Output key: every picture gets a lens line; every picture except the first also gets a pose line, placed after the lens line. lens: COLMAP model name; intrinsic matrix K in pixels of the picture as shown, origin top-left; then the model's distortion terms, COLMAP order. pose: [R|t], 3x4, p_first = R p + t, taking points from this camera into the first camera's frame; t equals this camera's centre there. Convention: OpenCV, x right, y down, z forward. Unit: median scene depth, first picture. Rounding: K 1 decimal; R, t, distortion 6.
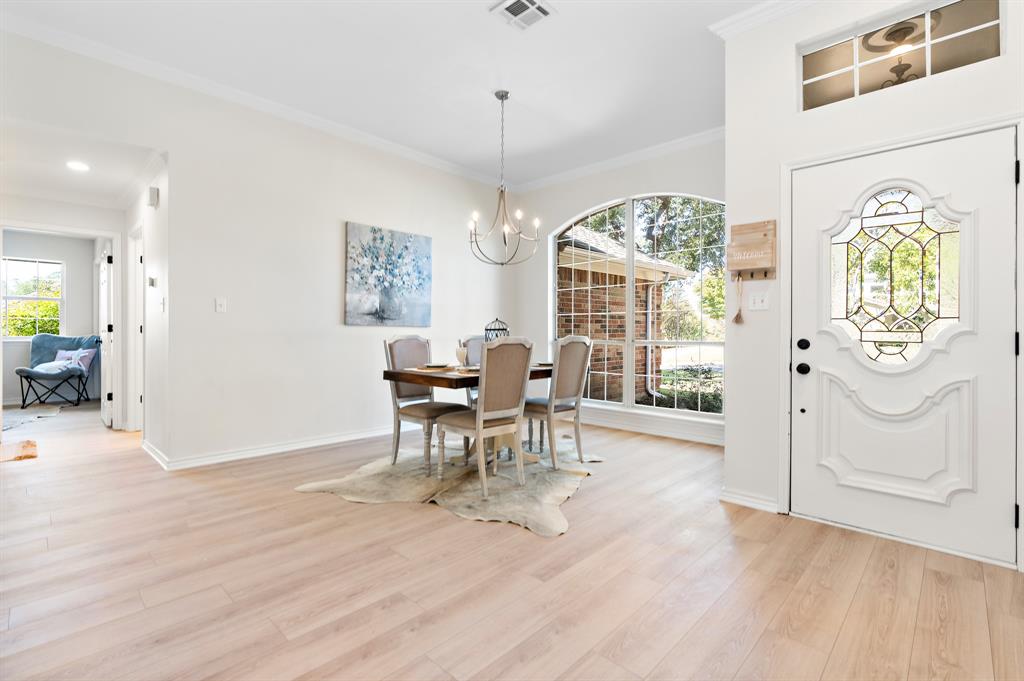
lens RADIAL K [[466.9, 0, 513.2], [0, 466.9, 333.9], [0, 0, 1]] dist [-0.008745, 0.002550]
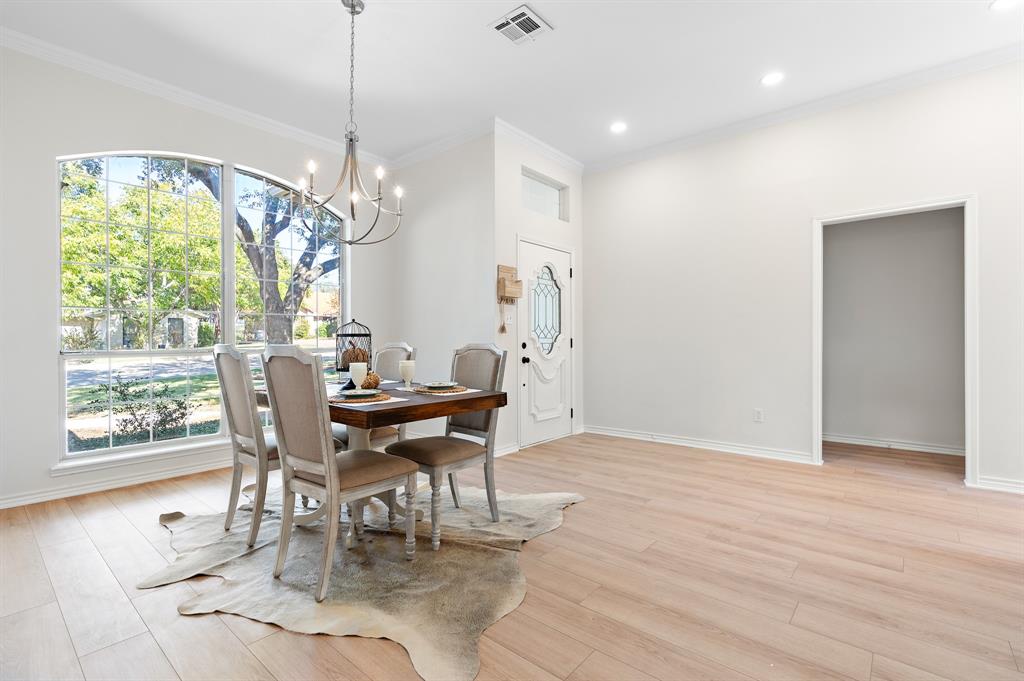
lens RADIAL K [[466.9, 0, 512.6], [0, 466.9, 342.3], [0, 0, 1]] dist [-0.008745, 0.002550]
pose [[-0.056757, -0.009497, 0.998343, -1.154711], [0.003411, 0.999947, 0.009706, -0.006489], [-0.998382, 0.003956, -0.056721, 1.229042]]
